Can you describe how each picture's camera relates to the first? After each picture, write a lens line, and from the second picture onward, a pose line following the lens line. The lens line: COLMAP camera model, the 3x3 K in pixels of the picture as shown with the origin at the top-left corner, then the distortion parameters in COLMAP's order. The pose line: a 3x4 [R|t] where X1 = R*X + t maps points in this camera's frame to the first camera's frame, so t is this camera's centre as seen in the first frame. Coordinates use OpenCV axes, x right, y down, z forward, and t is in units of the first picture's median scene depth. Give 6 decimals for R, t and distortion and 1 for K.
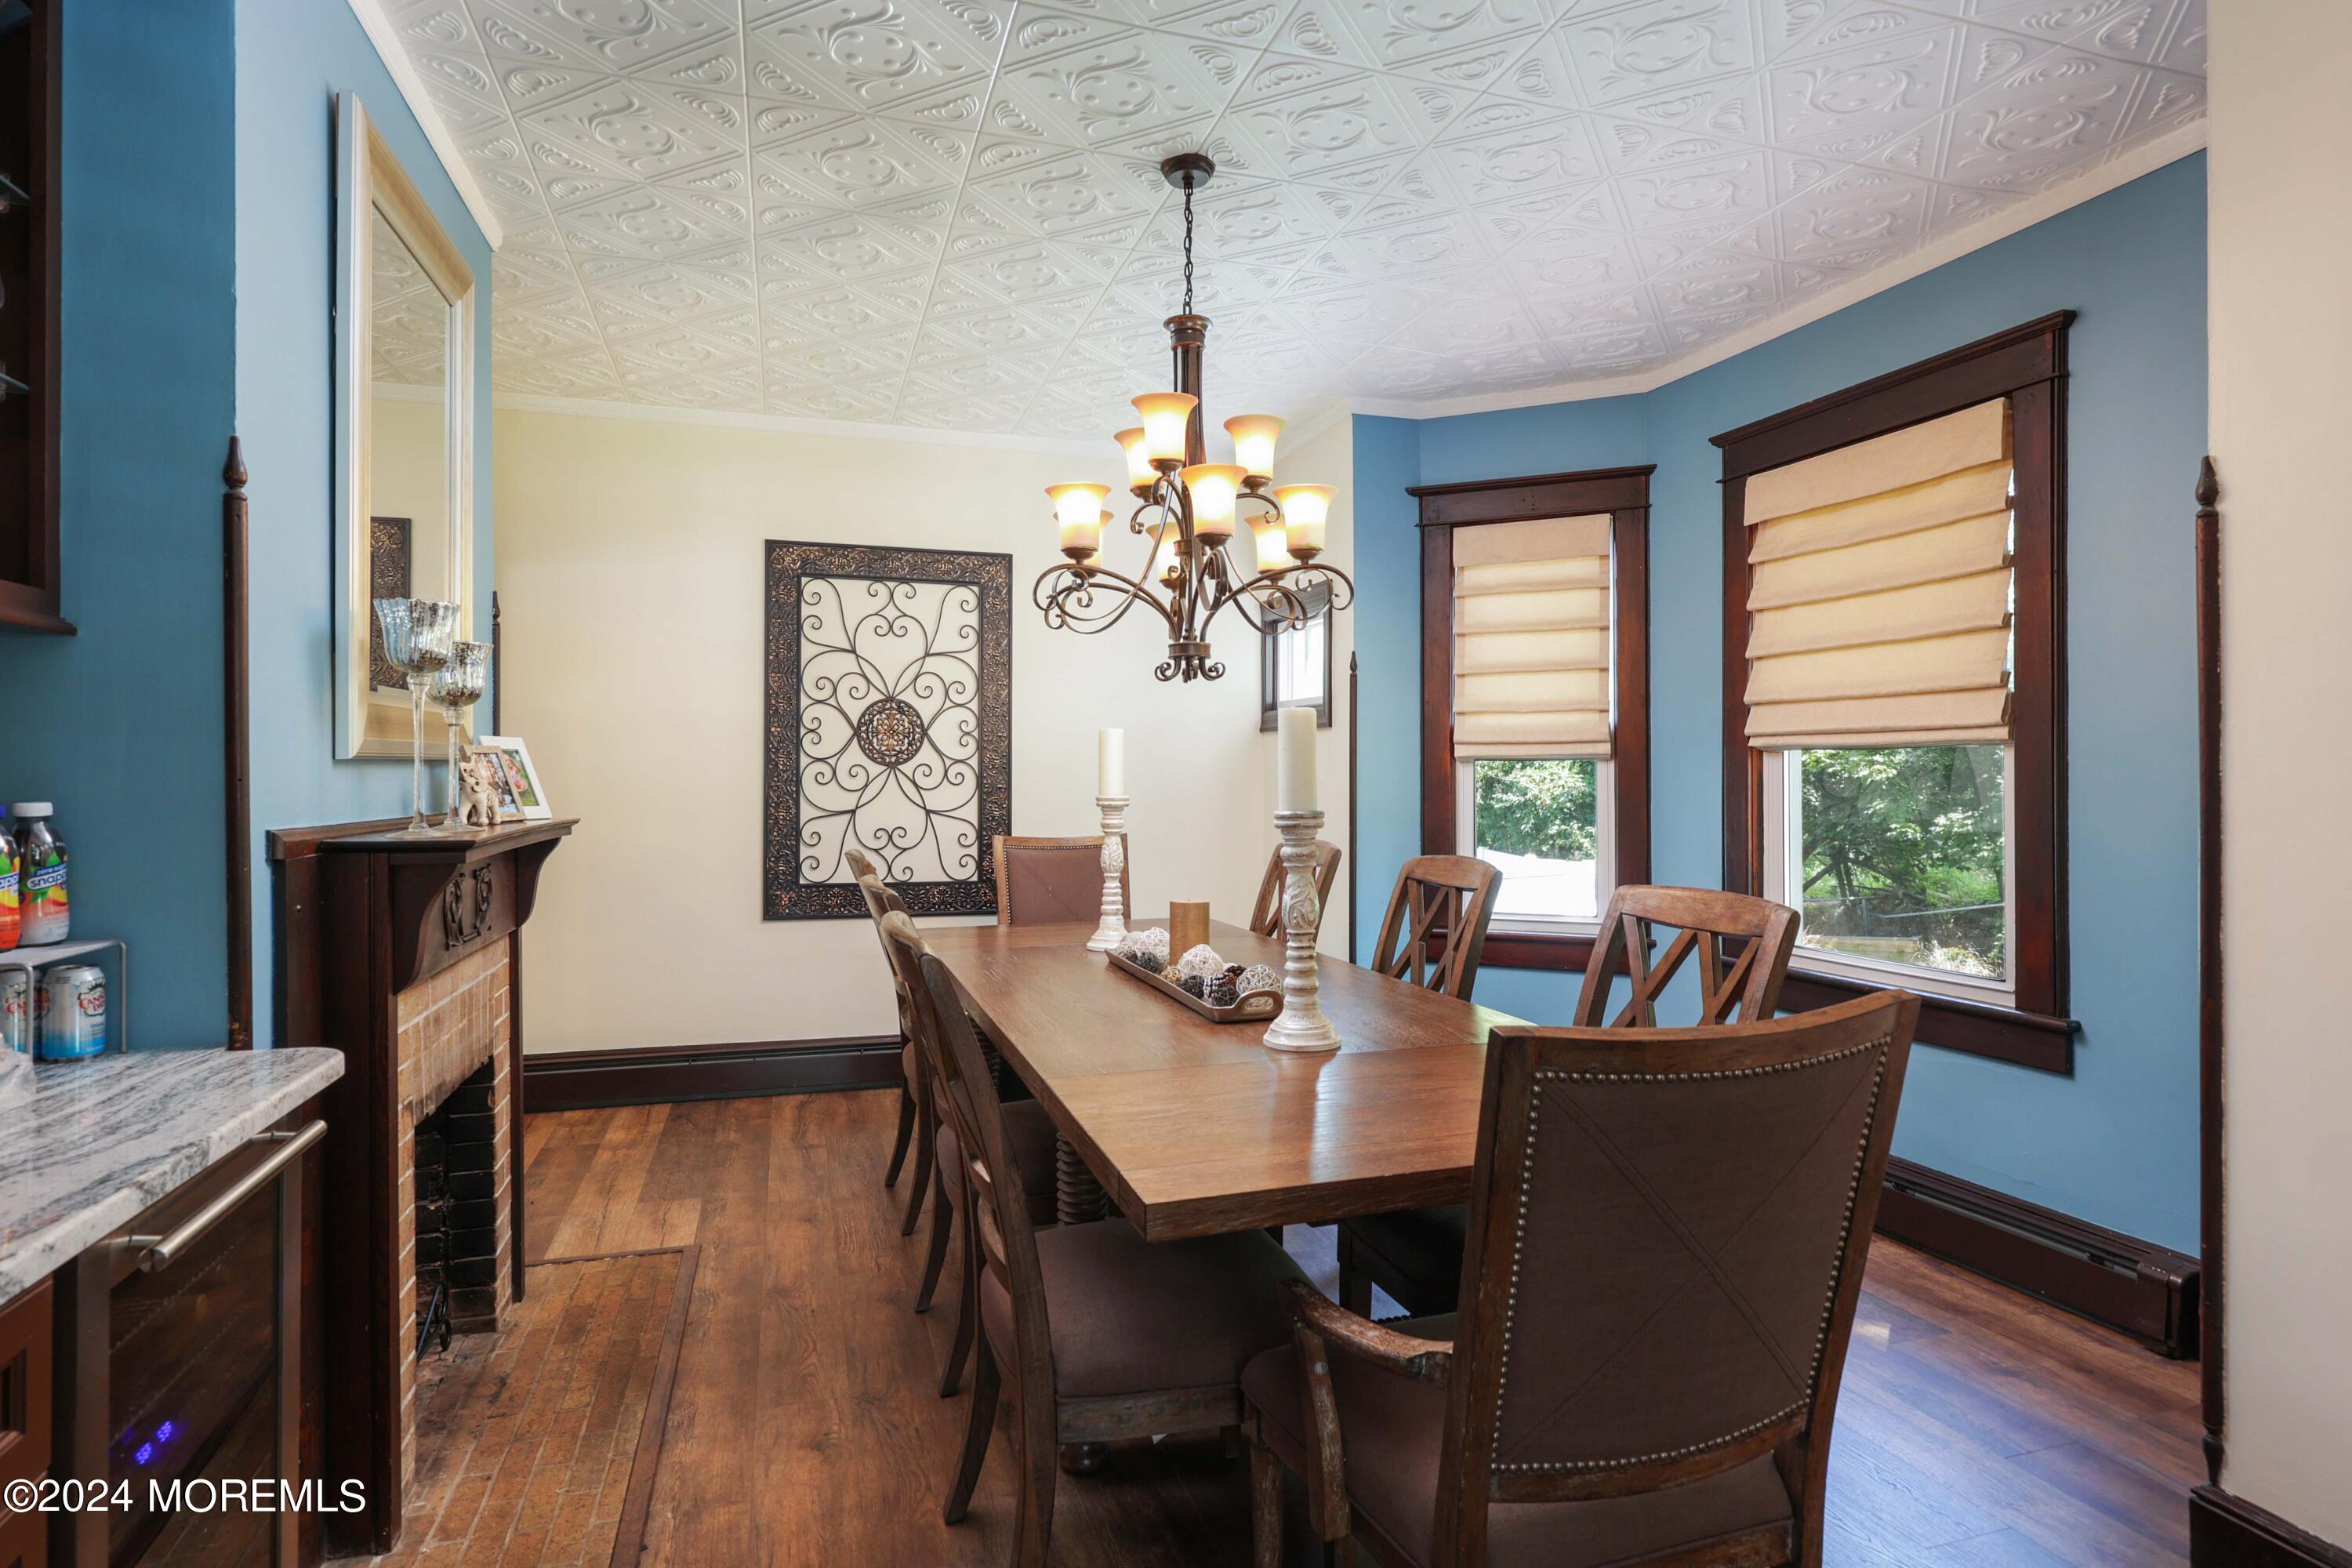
lens RADIAL K [[1277.8, 0, 1195.9], [0, 1277.8, 773.0], [0, 0, 1]] dist [-0.003179, 0.000319]
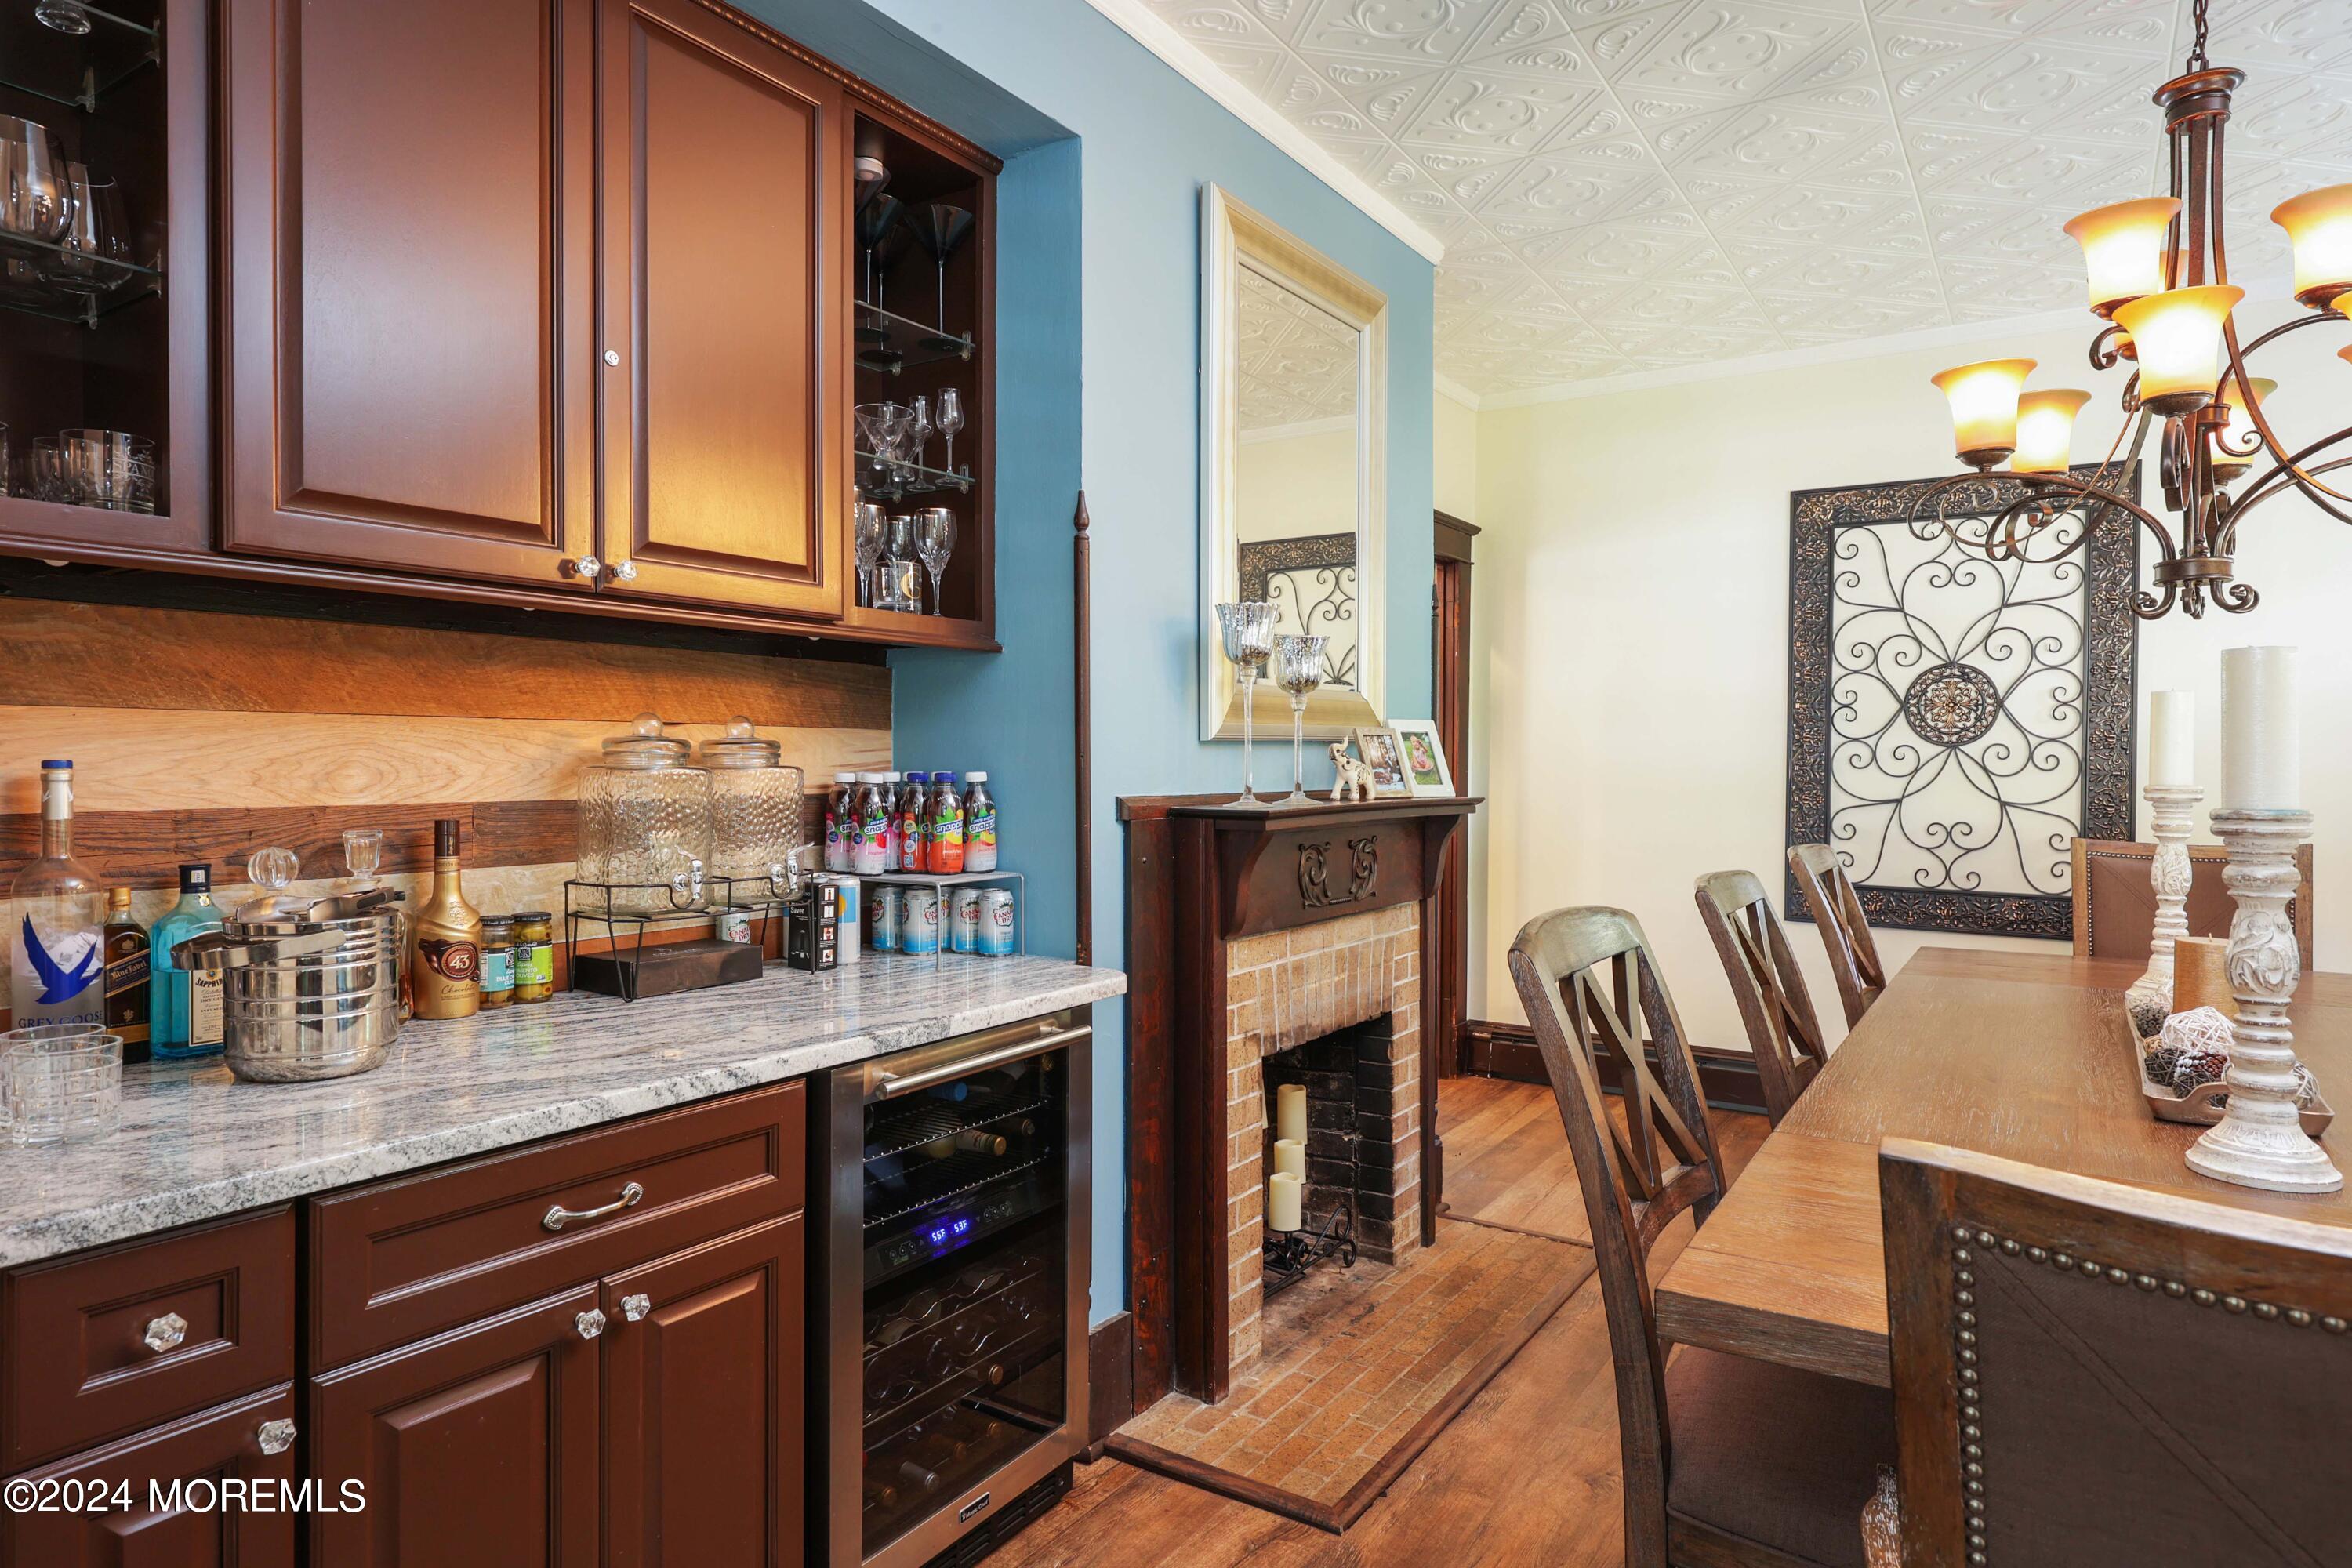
lens RADIAL K [[1361.6, 0, 1172.9], [0, 1361.6, 777.7], [0, 0, 1]] dist [-0.005820, 0.003286]
pose [[0.617012, 0.011576, -0.786869, 0.209434], [-0.000757, 0.999900, 0.014116, 0.003872], [0.786953, -0.008114, 0.616959, 0.117253]]
